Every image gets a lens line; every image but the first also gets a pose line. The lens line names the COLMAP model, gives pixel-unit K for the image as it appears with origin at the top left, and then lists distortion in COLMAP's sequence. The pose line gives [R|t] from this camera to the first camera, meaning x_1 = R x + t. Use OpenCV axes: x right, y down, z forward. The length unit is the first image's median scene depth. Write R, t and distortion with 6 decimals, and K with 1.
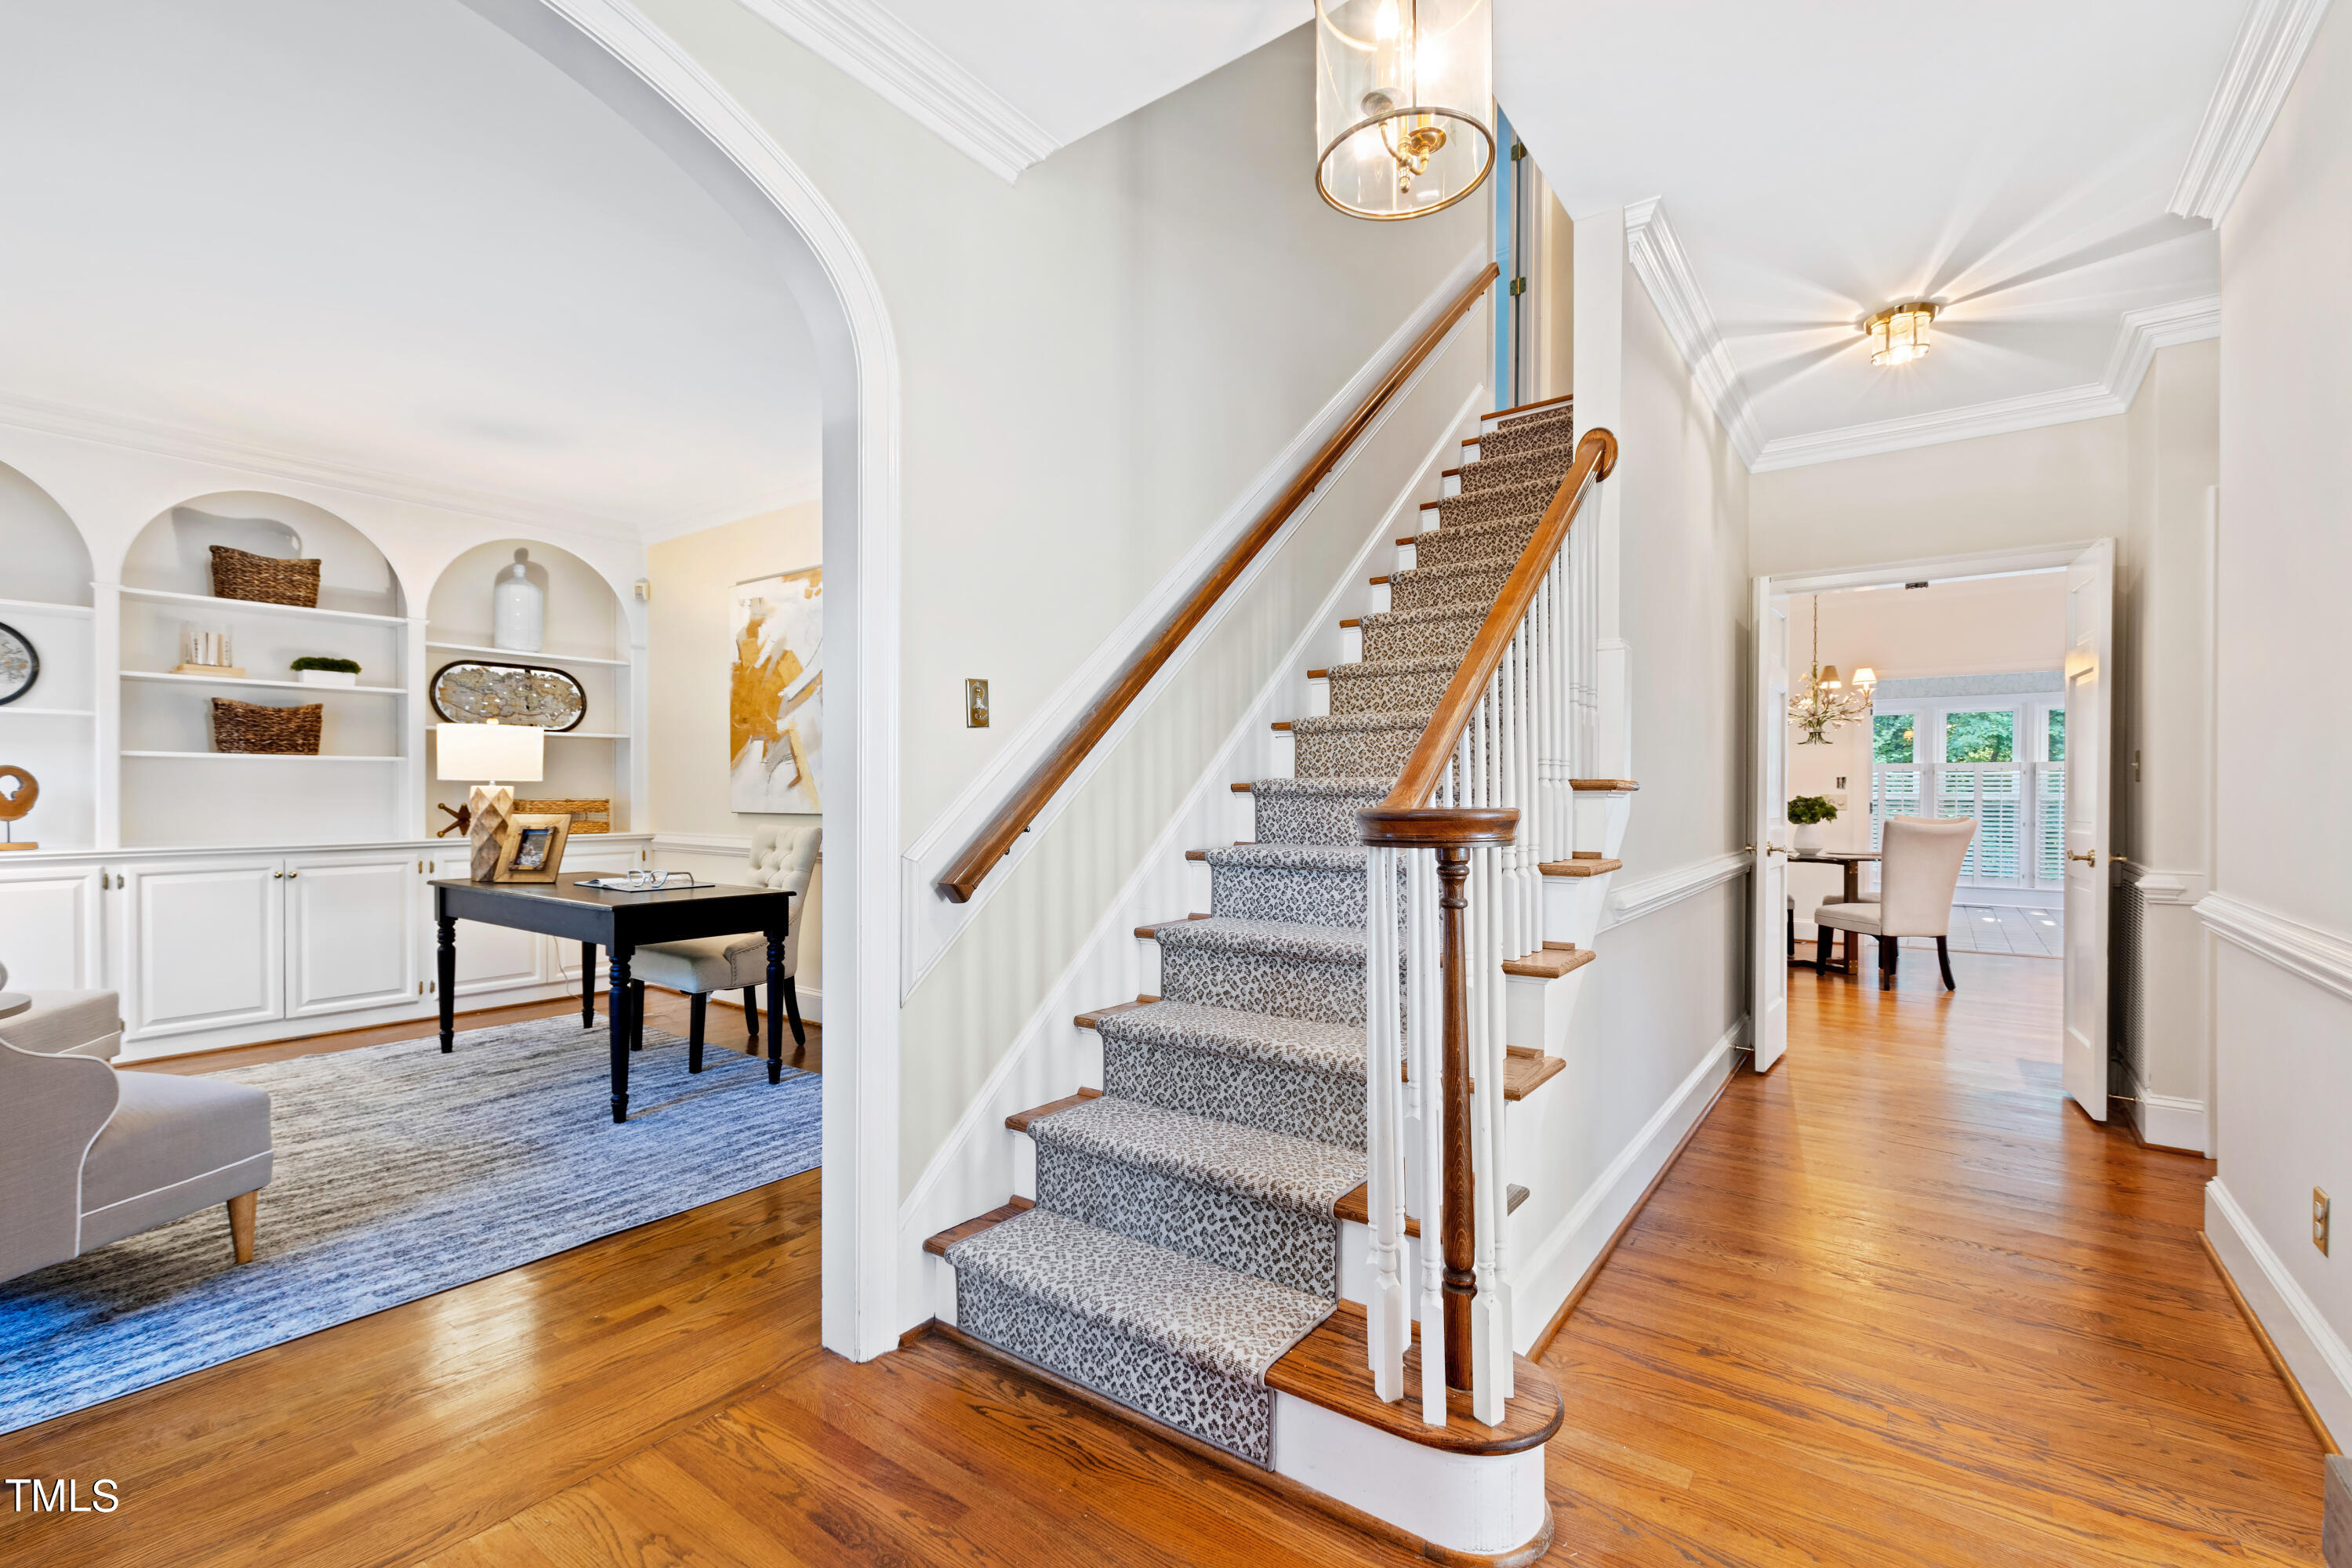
lens RADIAL K [[1031.0, 0, 1182.9], [0, 1031.0, 792.3], [0, 0, 1]] dist [0.012811, -0.005414]
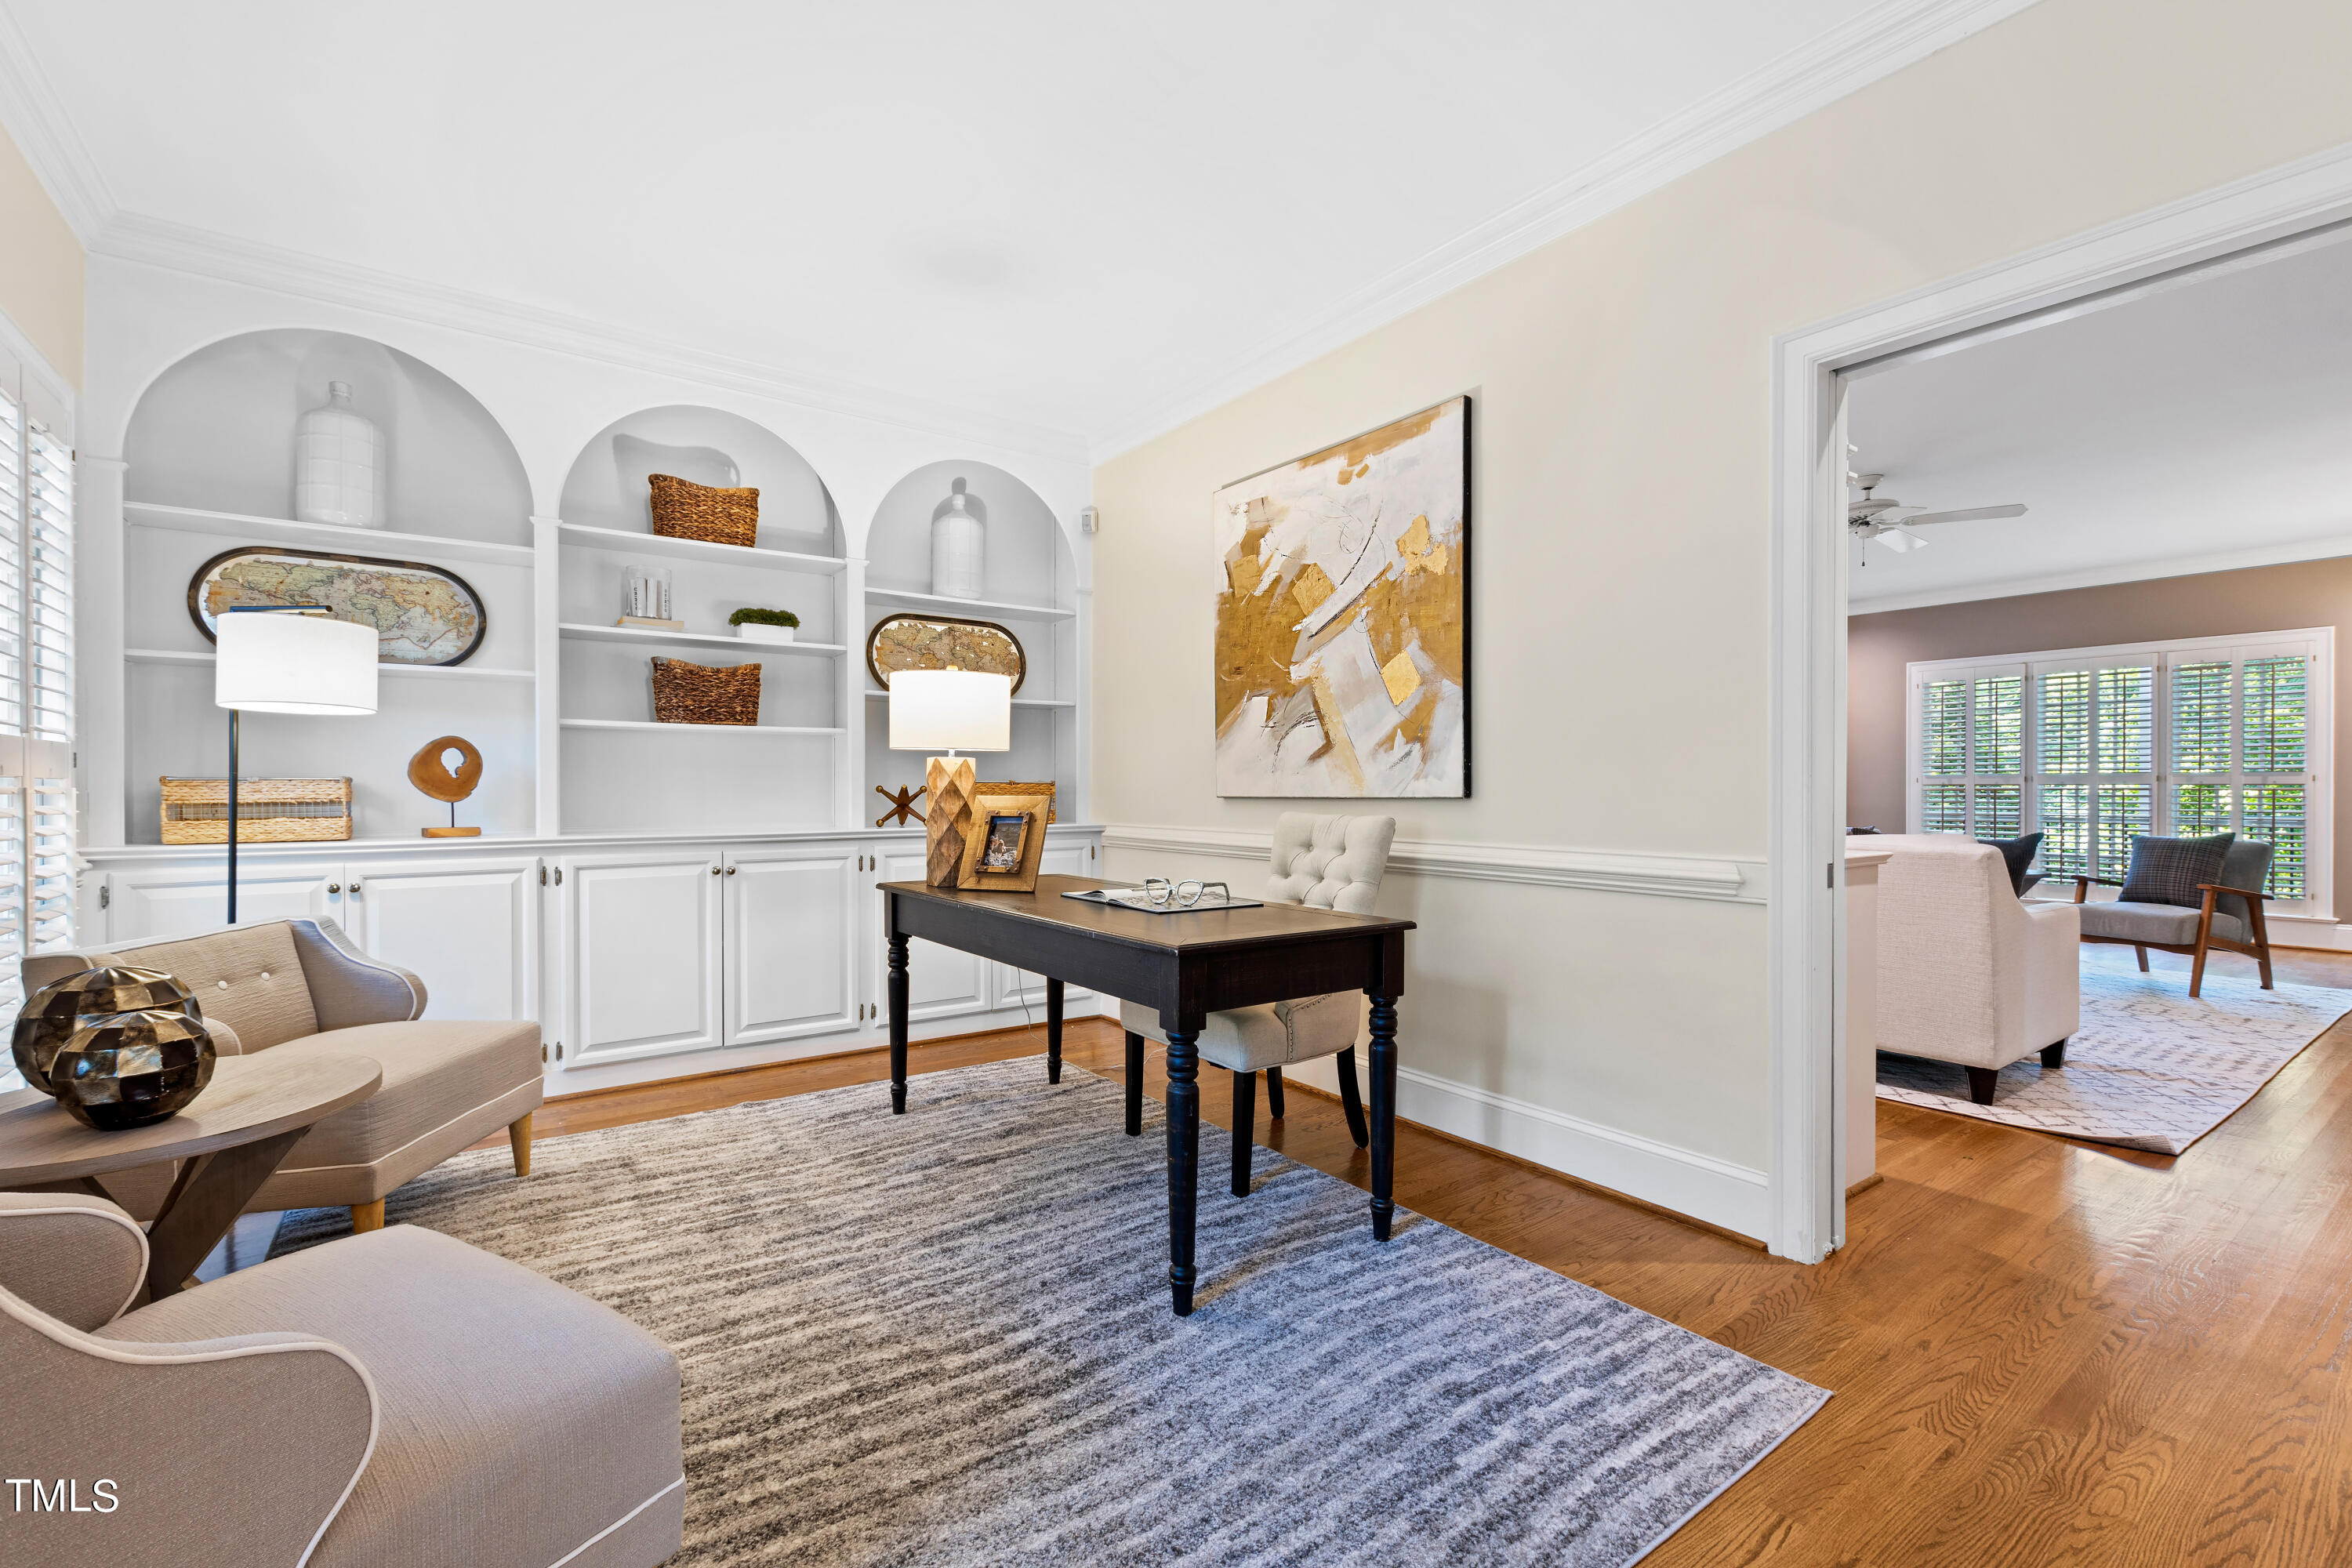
lens RADIAL K [[1031.0, 0, 1175.5], [0, 1031.0, 791.0], [0, 0, 1]] dist [0.012811, -0.005414]
pose [[0.953106, -0.000903, -0.302636, -0.292691], [0.001327, 0.999998, 0.001195, 0.017353], [0.302635, -0.001540, 0.953105, 0.347929]]
